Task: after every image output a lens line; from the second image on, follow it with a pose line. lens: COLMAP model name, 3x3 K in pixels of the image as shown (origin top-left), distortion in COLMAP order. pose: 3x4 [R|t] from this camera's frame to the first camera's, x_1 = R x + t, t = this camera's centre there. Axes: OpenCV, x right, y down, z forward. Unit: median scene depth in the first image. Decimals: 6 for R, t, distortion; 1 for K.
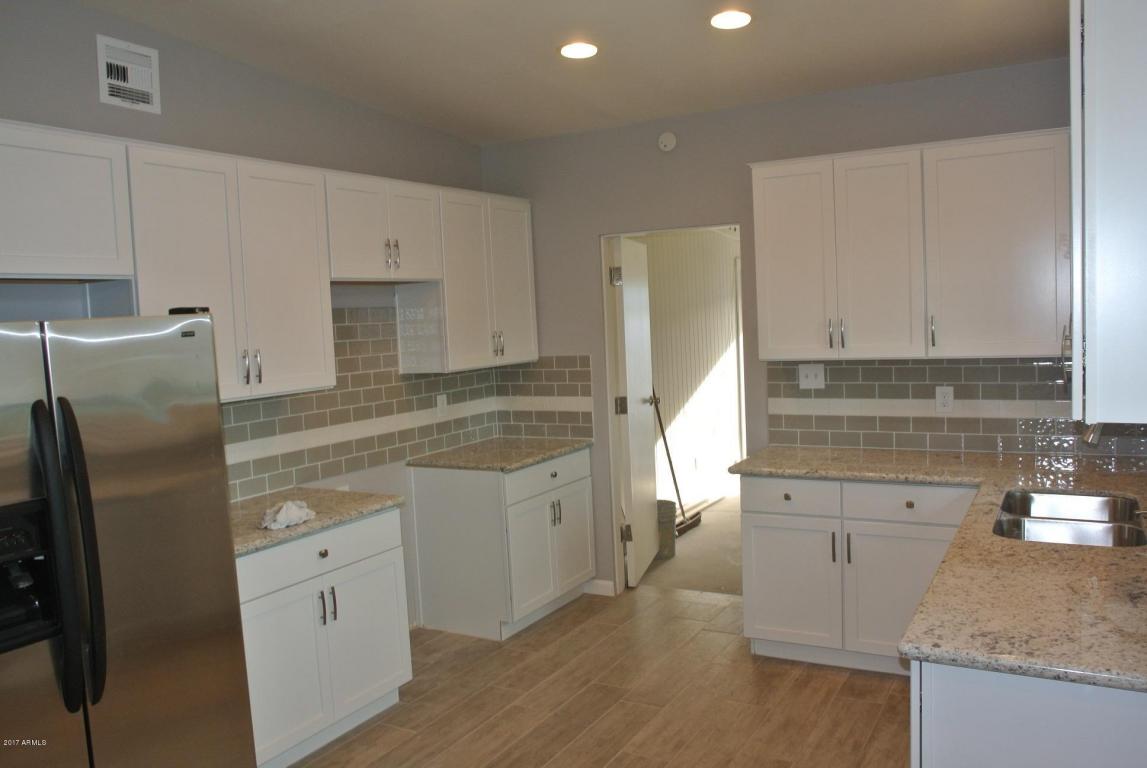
lens RADIAL K [[902.4, 0, 571.6], [0, 902.4, 385.7], [0, 0, 1]] dist [-0.047718, 0.012529]
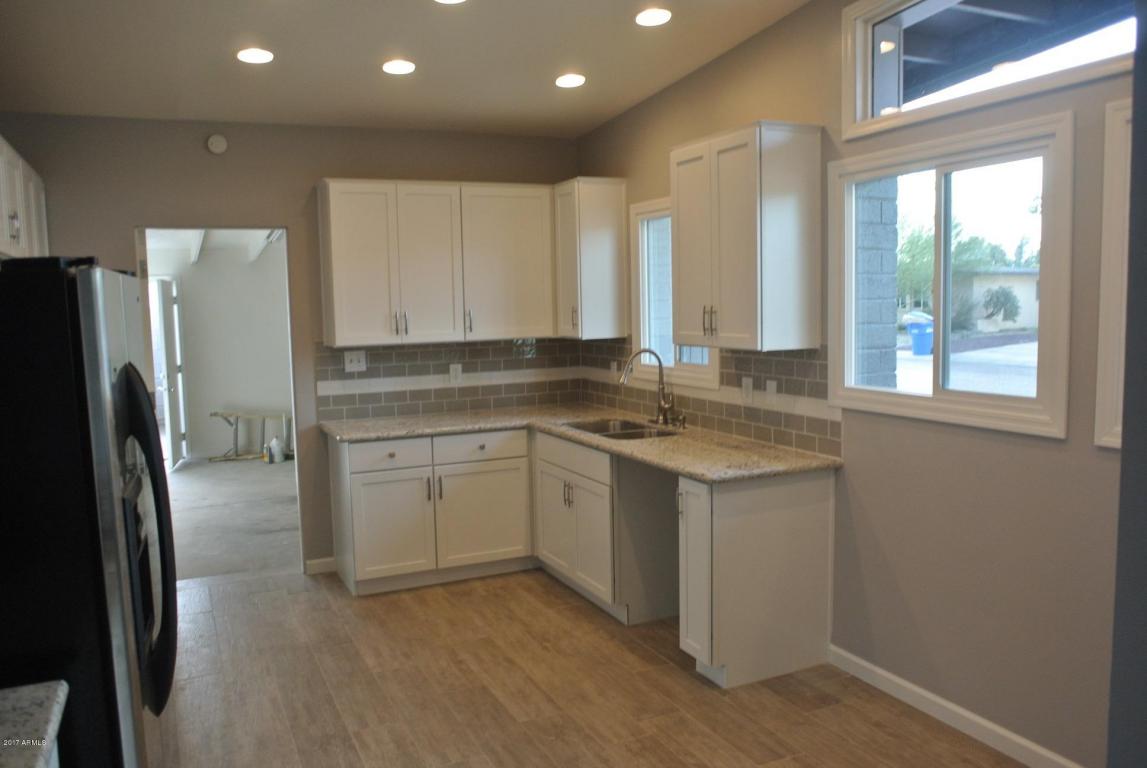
lens RADIAL K [[902.4, 0, 567.0], [0, 902.4, 385.8], [0, 0, 1]] dist [-0.047718, 0.012529]
pose [[0.596982, -0.045408, 0.800968, -0.564953], [0.063929, 0.997915, 0.008925, 0.031937], [-0.799703, 0.045877, 0.598640, 0.064924]]
